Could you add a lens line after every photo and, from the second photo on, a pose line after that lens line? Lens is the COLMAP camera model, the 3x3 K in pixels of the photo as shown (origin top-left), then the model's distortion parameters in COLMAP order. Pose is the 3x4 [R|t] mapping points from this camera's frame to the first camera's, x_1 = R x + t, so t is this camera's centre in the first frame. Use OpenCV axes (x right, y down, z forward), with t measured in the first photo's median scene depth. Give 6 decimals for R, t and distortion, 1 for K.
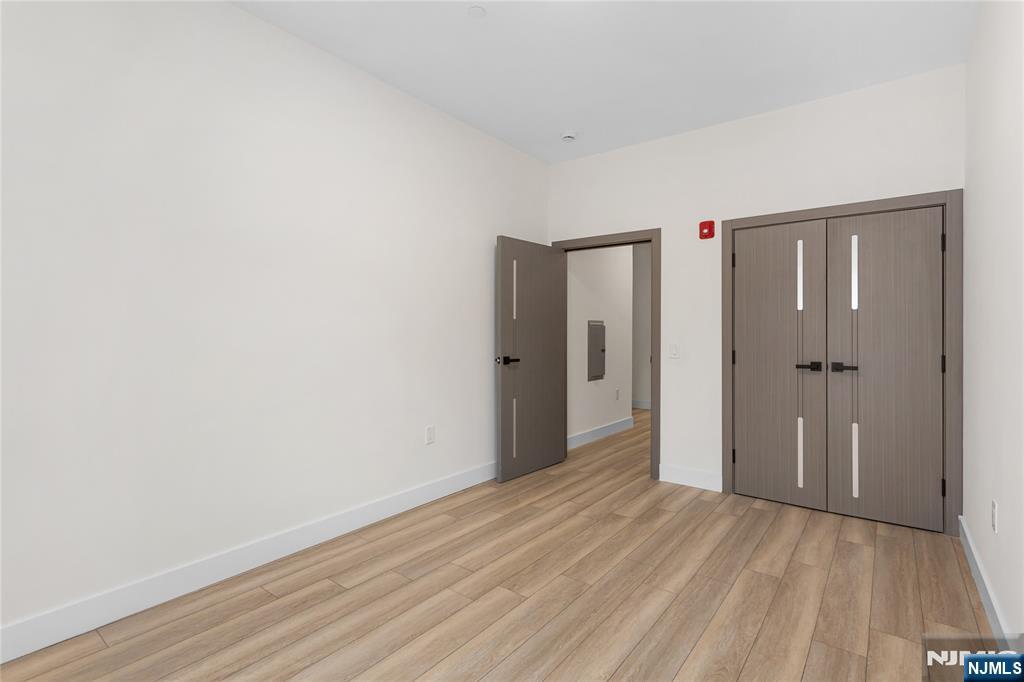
lens RADIAL K [[504.8, 0, 510.9], [0, 504.8, 336.4], [0, 0, 1]] dist [0.002885, 0.001597]
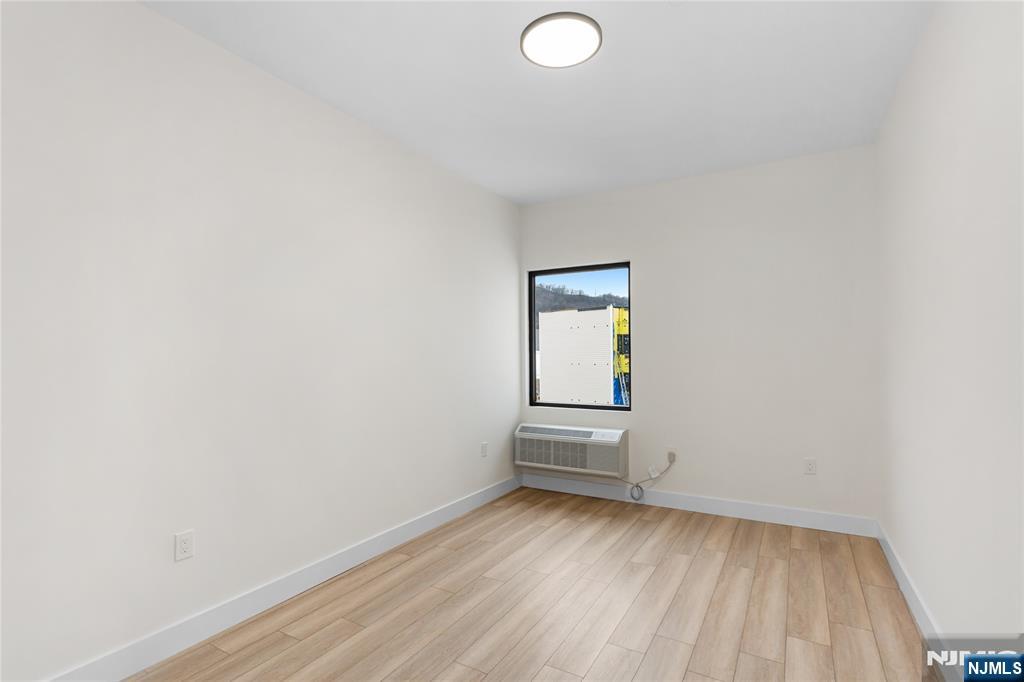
lens RADIAL K [[504.8, 0, 514.2], [0, 504.8, 344.4], [0, 0, 1]] dist [0.002885, 0.001597]
pose [[-0.990358, 0.001853, -0.138517, 0.372423], [0.004255, 0.999846, -0.017051, -0.059793], [0.138464, -0.017476, -0.990213, 2.084430]]
